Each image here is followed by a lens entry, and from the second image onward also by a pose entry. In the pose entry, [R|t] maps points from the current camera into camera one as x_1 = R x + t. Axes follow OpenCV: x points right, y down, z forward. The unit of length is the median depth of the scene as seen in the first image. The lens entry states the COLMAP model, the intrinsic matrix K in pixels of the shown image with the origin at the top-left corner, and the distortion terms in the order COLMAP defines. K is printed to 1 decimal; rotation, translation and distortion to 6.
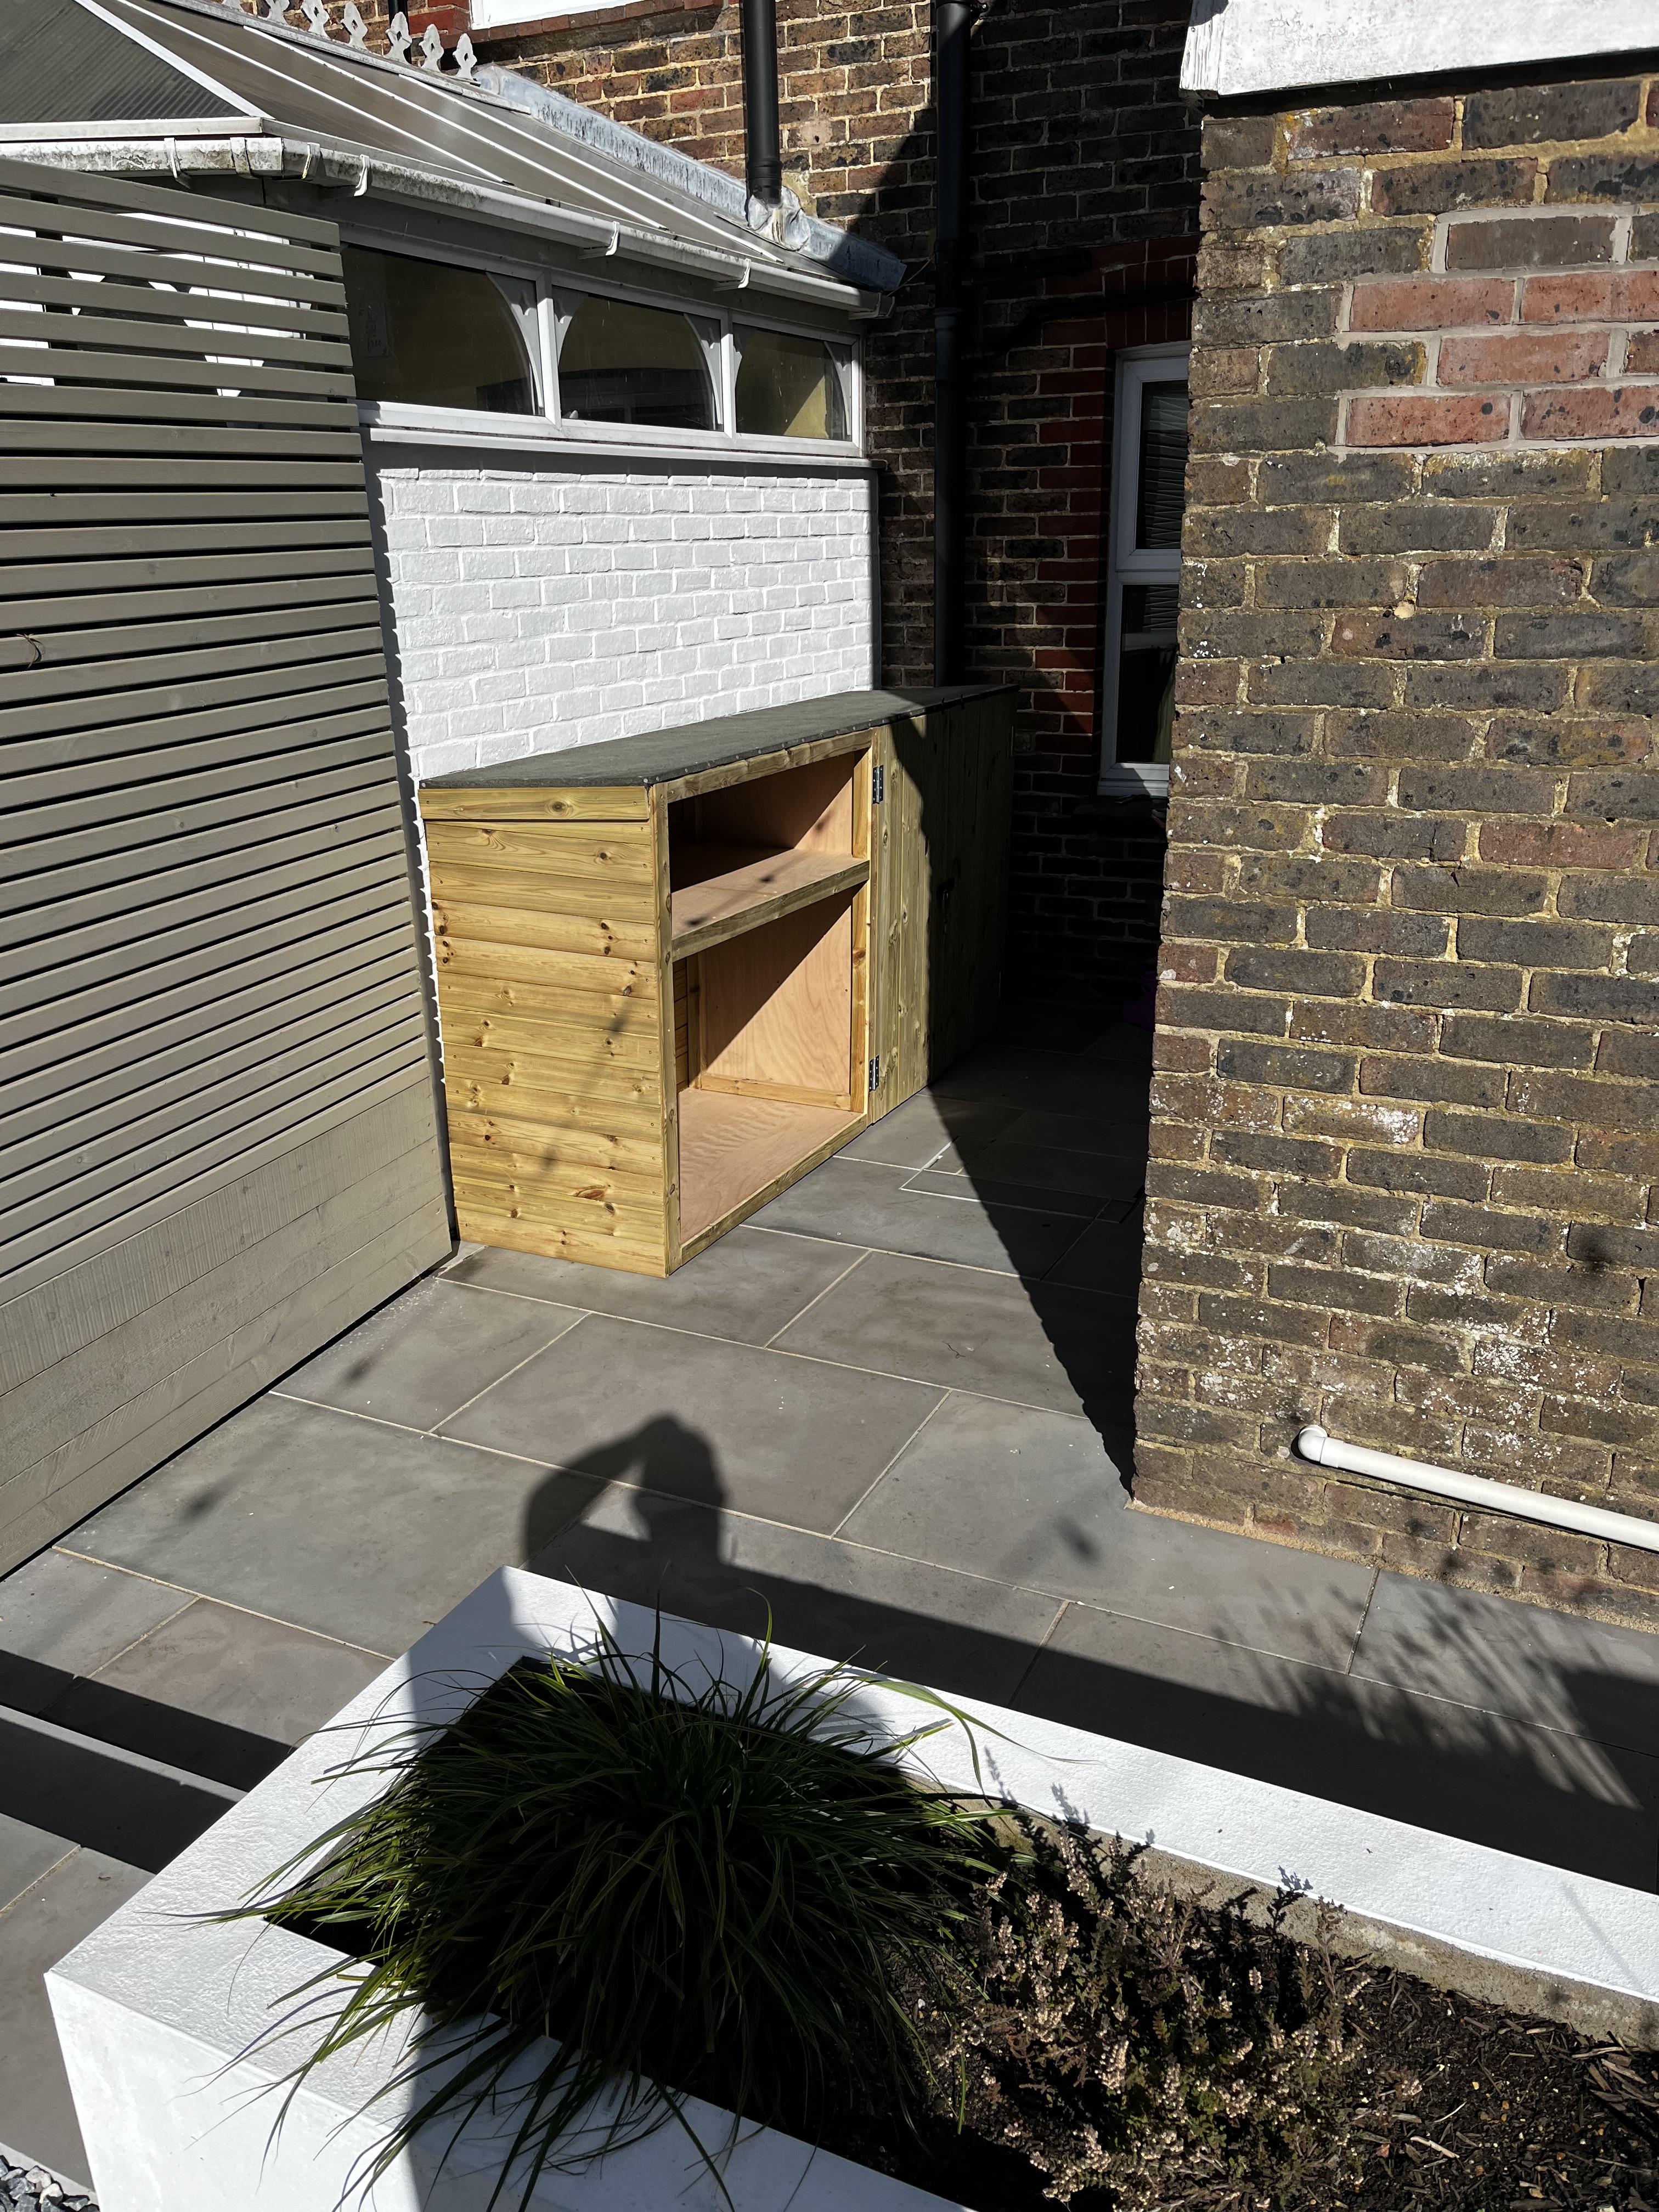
lens RADIAL K [[1655.0, 0, 829.5], [0, 1655.0, 1106.0], [0, 0, 1]] dist [0.077769, -0.220613]
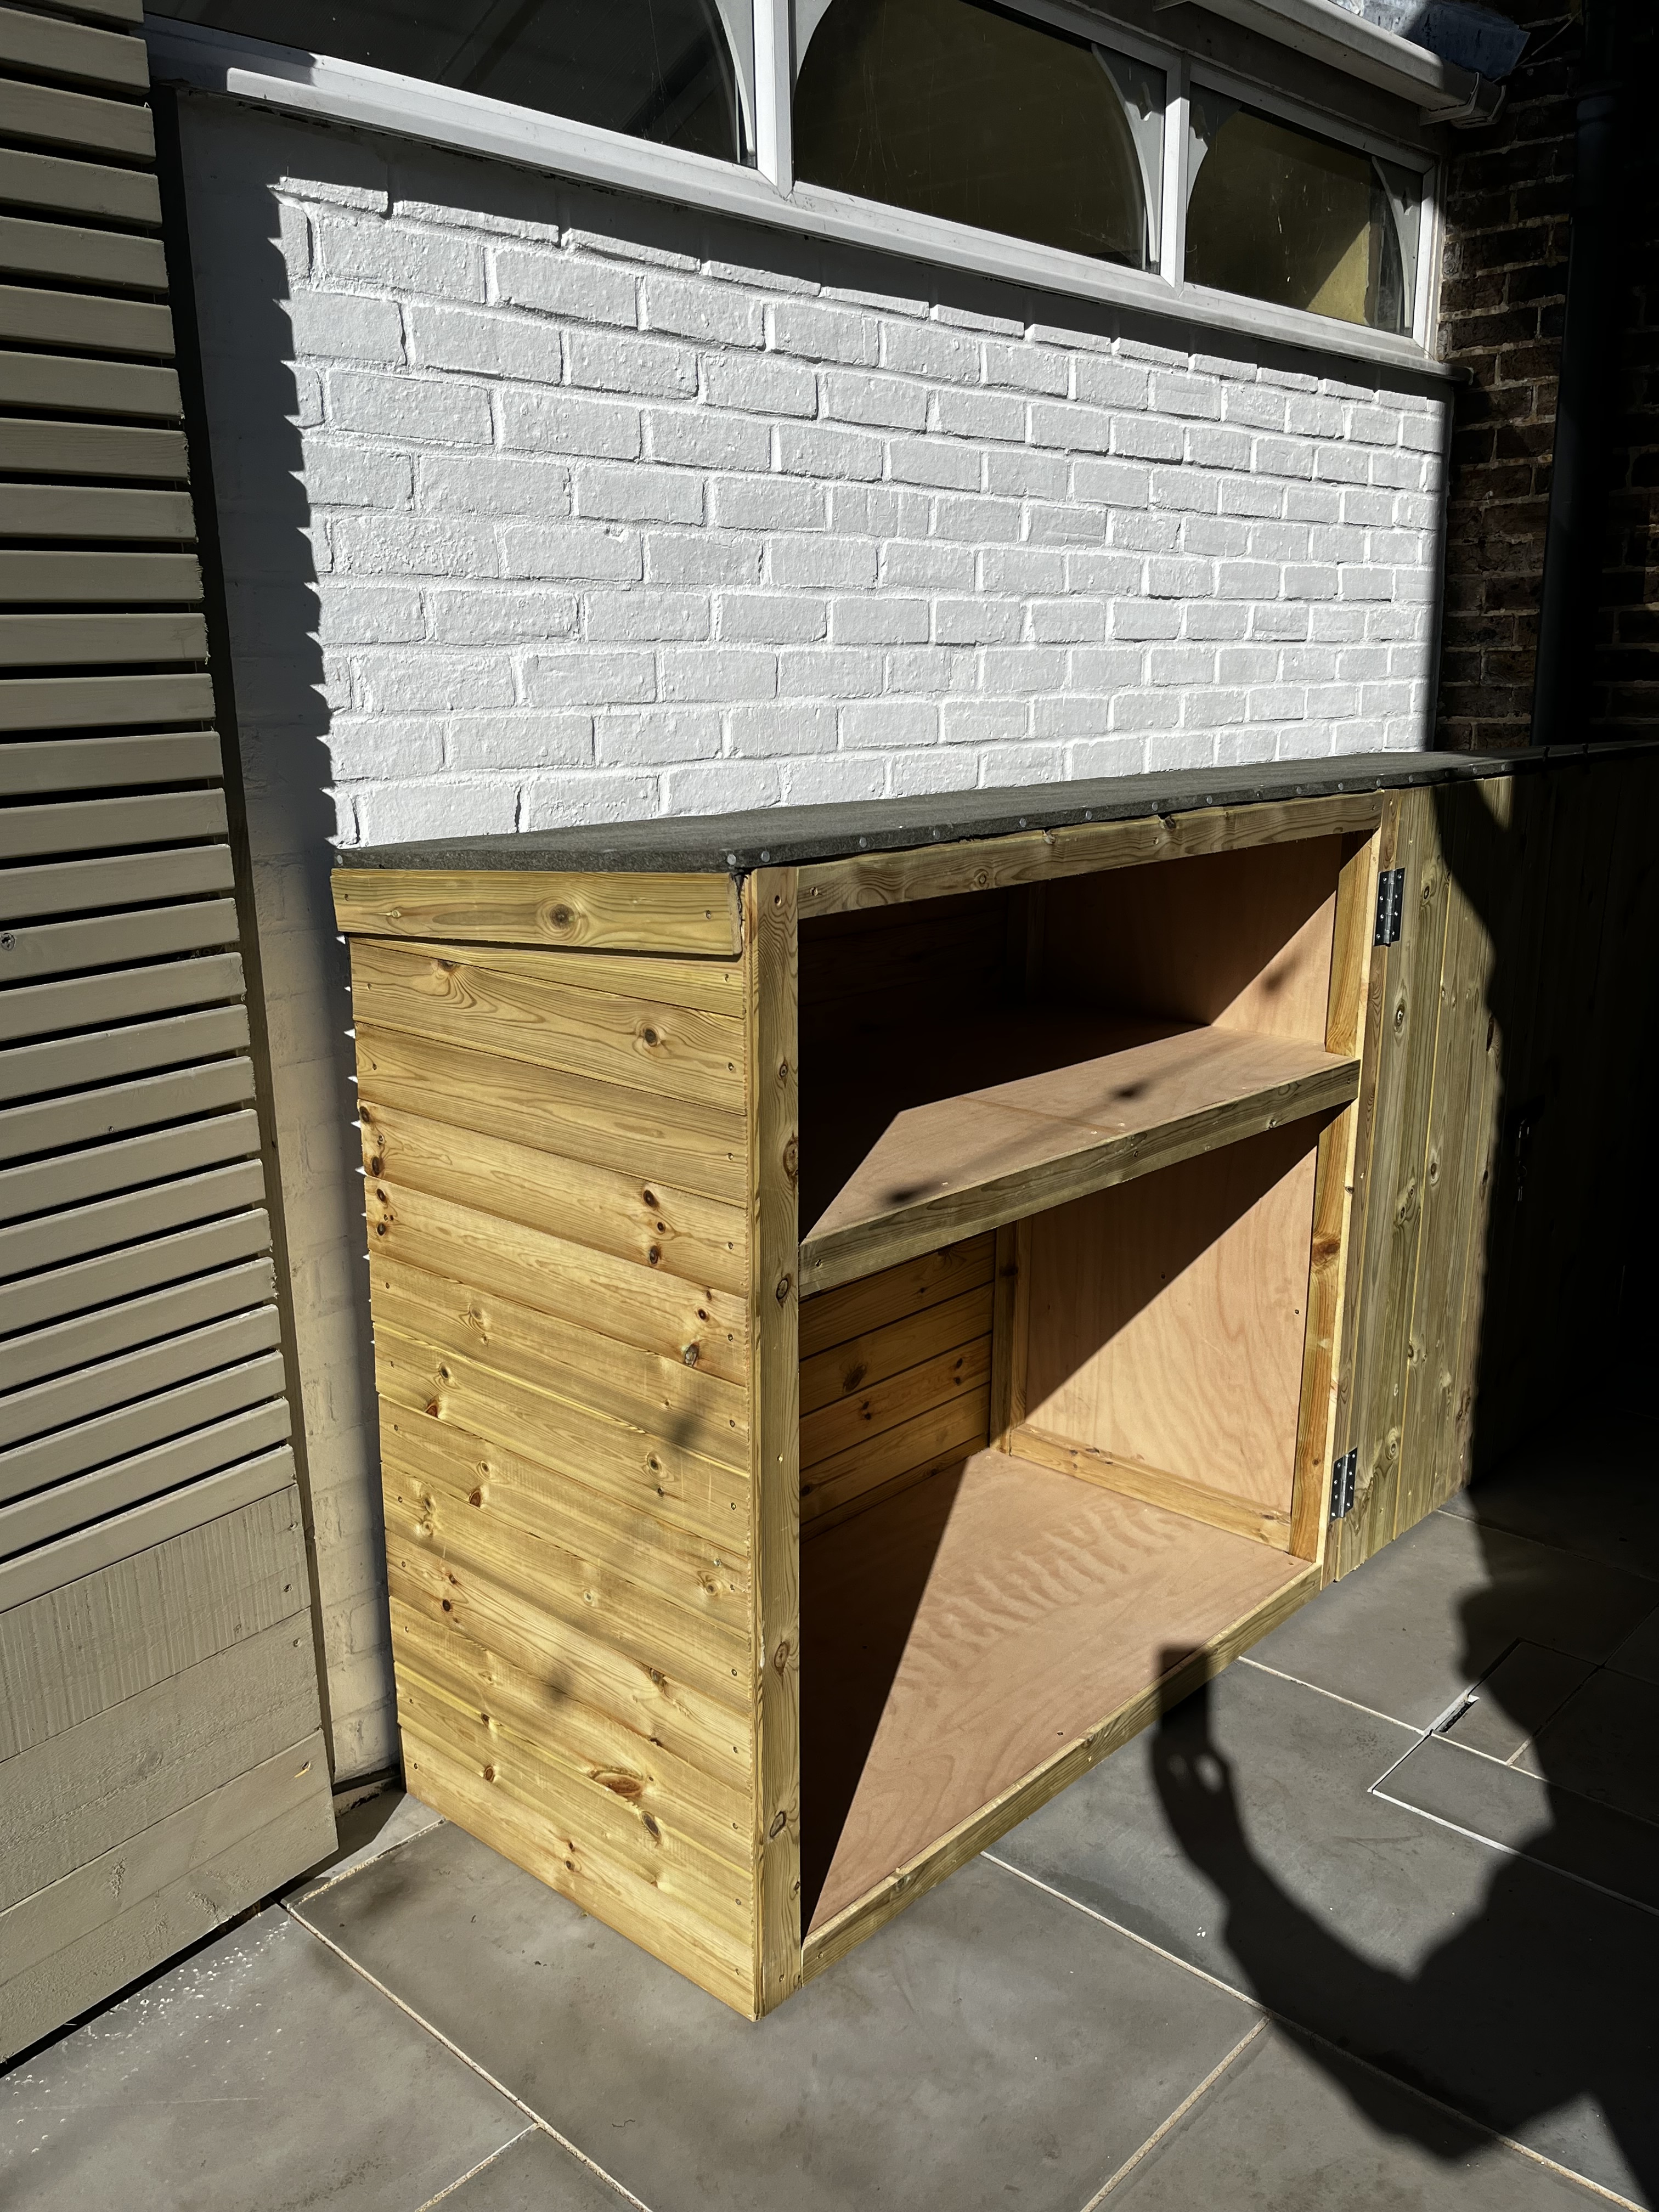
lens RADIAL K [[1799.7, 0, 829.5], [0, 1799.7, 1106.0], [0, 0, 1]] dist [0.068302, -0.092386]
pose [[0.953605, 0.073505, -0.291950, 0.036552], [-0.098323, 0.992601, -0.071244, -0.094394], [0.284553, 0.096644, 0.953776, 0.521236]]
